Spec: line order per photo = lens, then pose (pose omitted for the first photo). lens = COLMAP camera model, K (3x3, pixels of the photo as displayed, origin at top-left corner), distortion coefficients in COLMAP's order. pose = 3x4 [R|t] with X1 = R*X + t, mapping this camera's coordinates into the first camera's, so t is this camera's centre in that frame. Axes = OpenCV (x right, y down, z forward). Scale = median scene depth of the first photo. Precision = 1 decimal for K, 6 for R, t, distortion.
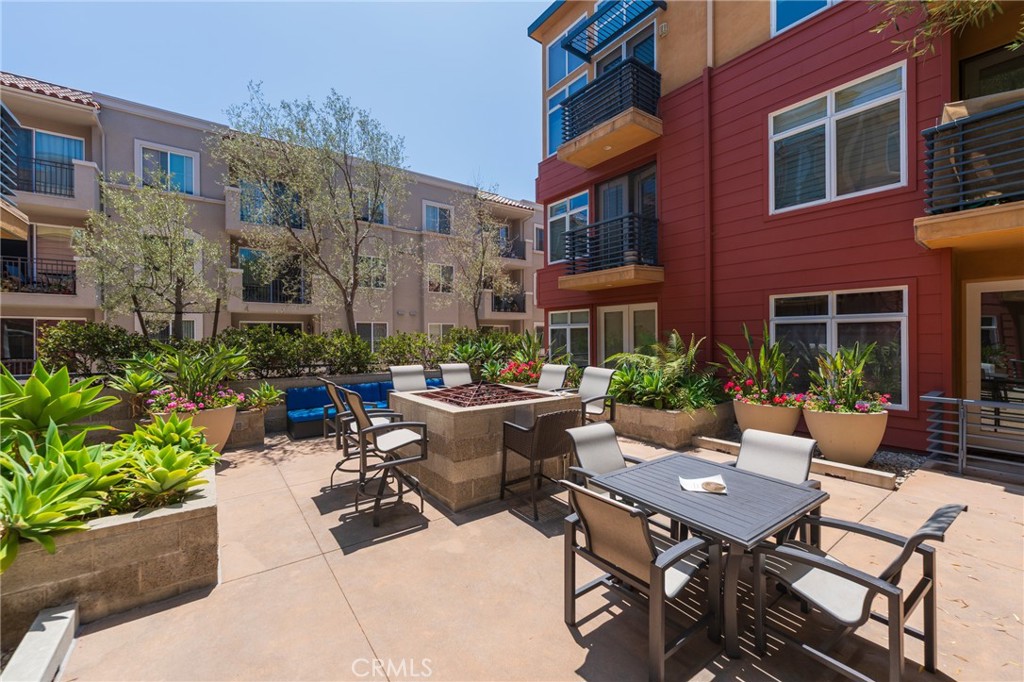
lens RADIAL K [[414.6, 0, 511.1], [0, 414.6, 335.9], [0, 0, 1]] dist [0.000386, -0.000253]
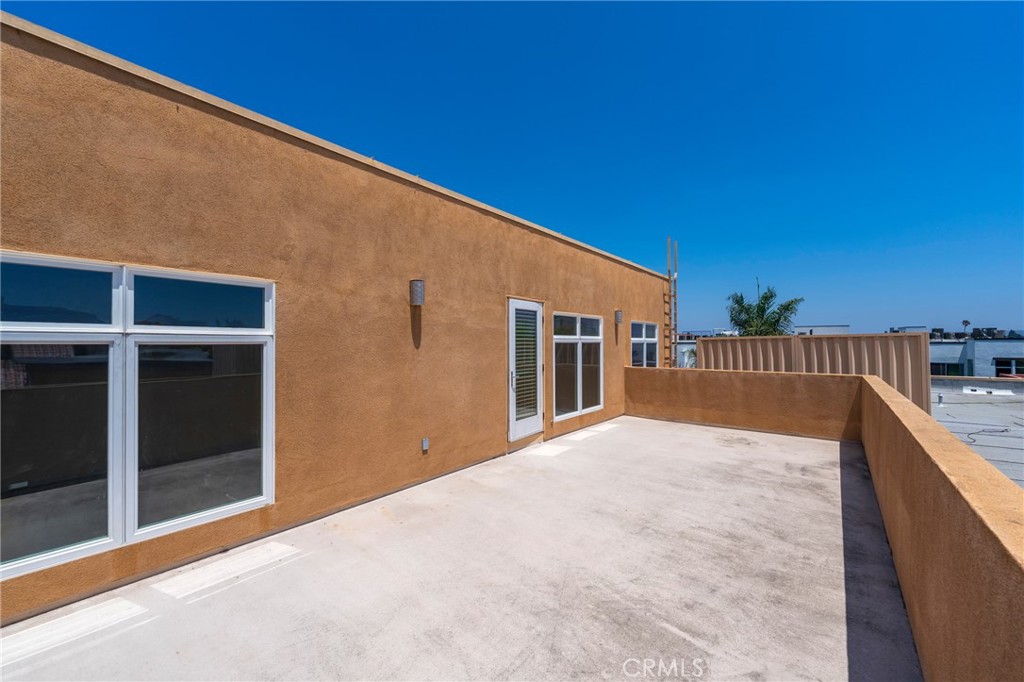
lens RADIAL K [[414.6, 0, 506.4], [0, 414.6, 337.7], [0, 0, 1]] dist [0.000386, -0.000253]
pose [[-0.265914, 0.021764, 0.963751, 0.306501], [0.010913, 0.999749, -0.019565, -0.025627], [-0.963935, 0.005315, -0.266085, 0.764140]]
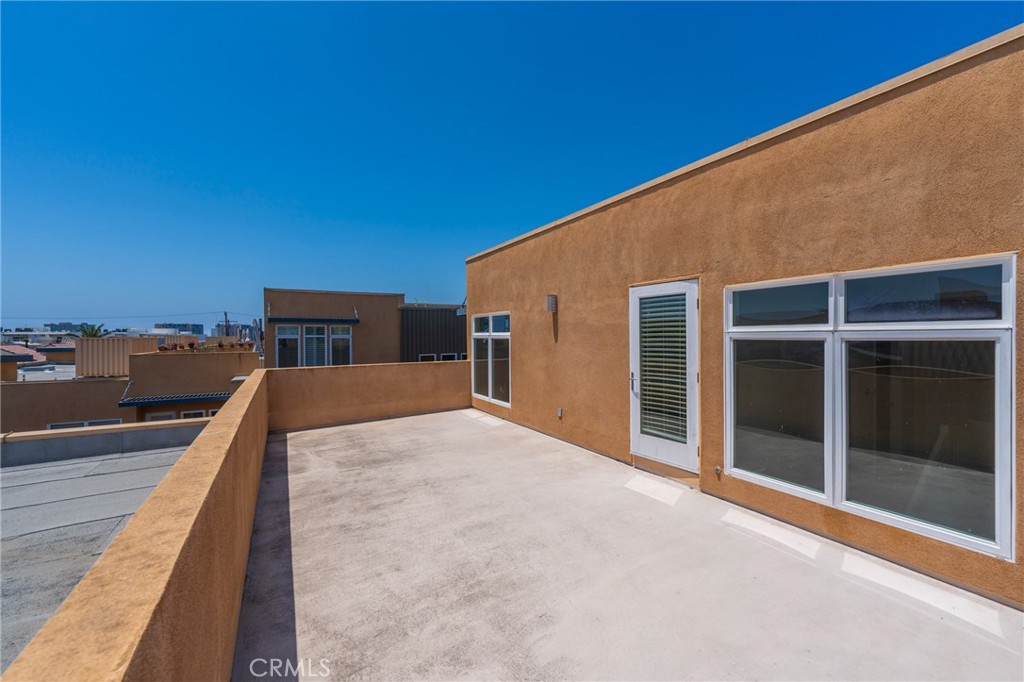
lens RADIAL K [[414.6, 0, 520.5], [0, 414.6, 336.1], [0, 0, 1]] dist [0.000386, -0.000253]
pose [[0.994142, 0.004187, -0.107999, 0.486203], [-0.004833, 0.999972, -0.005722, -0.027195], [0.107973, 0.006210, 0.994134, 0.511907]]
